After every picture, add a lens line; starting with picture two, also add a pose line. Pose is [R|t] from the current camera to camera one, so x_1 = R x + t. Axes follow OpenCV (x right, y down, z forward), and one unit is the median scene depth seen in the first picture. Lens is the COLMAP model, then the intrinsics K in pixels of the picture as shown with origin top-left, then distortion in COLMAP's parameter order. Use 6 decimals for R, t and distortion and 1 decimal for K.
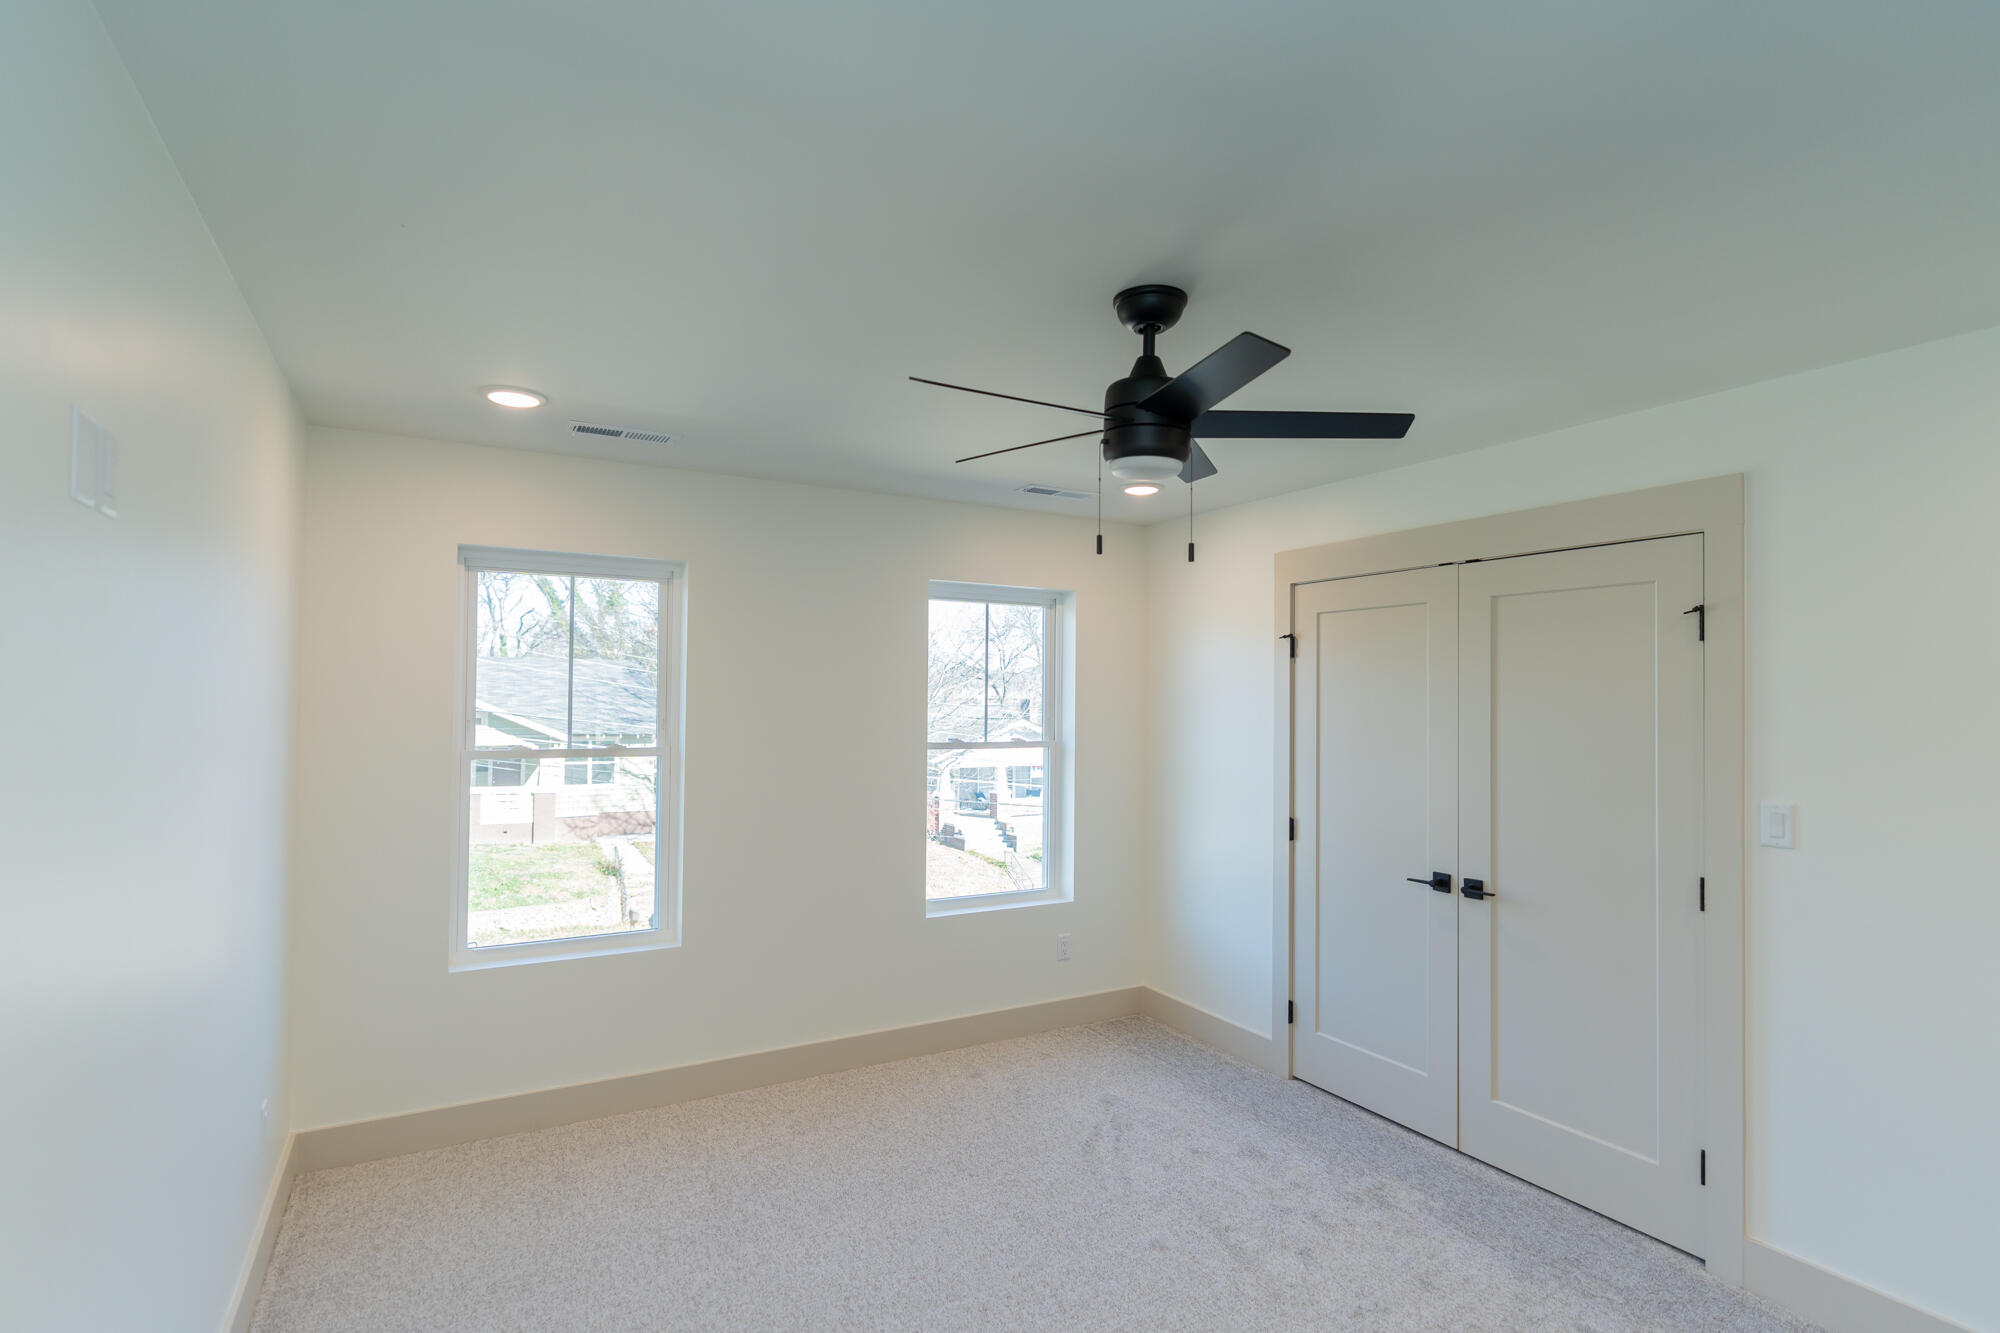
lens RADIAL K [[978.7, 0, 997.0], [0, 978.7, 672.2], [0, 0, 1]] dist [-0.006431, -0.000491]
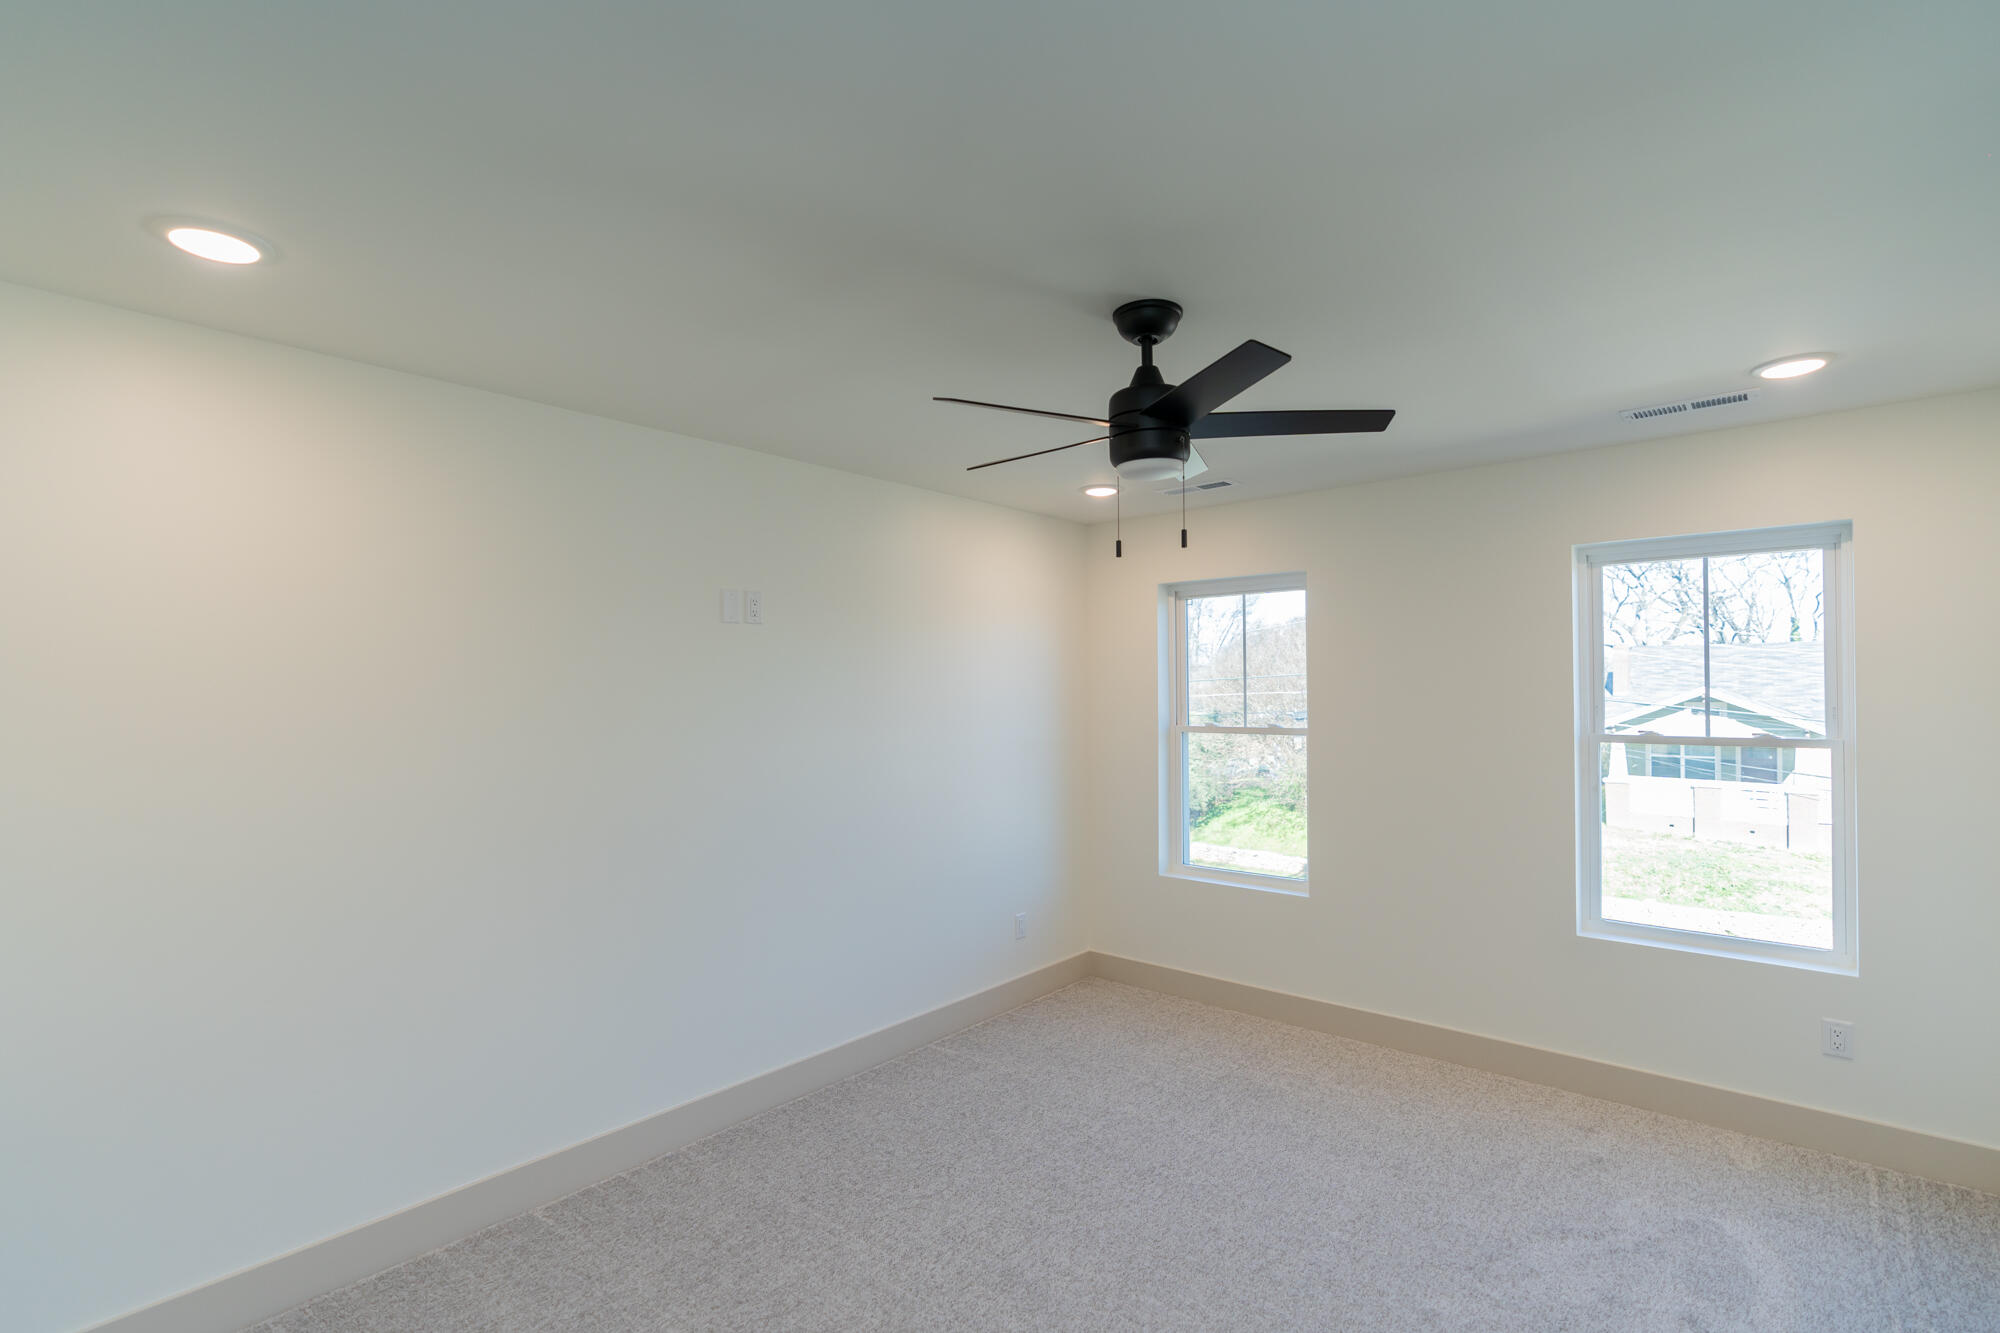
lens RADIAL K [[915.4, 0, 998.4], [0, 915.4, 673.3], [0, 0, 1]] dist [-0.004169, 0.001947]
pose [[0.329685, -0.026705, -0.943713, 0.119273], [0.034566, 0.999271, -0.016201, 0.003179], [0.943458, -0.027279, 0.330368, 0.057478]]
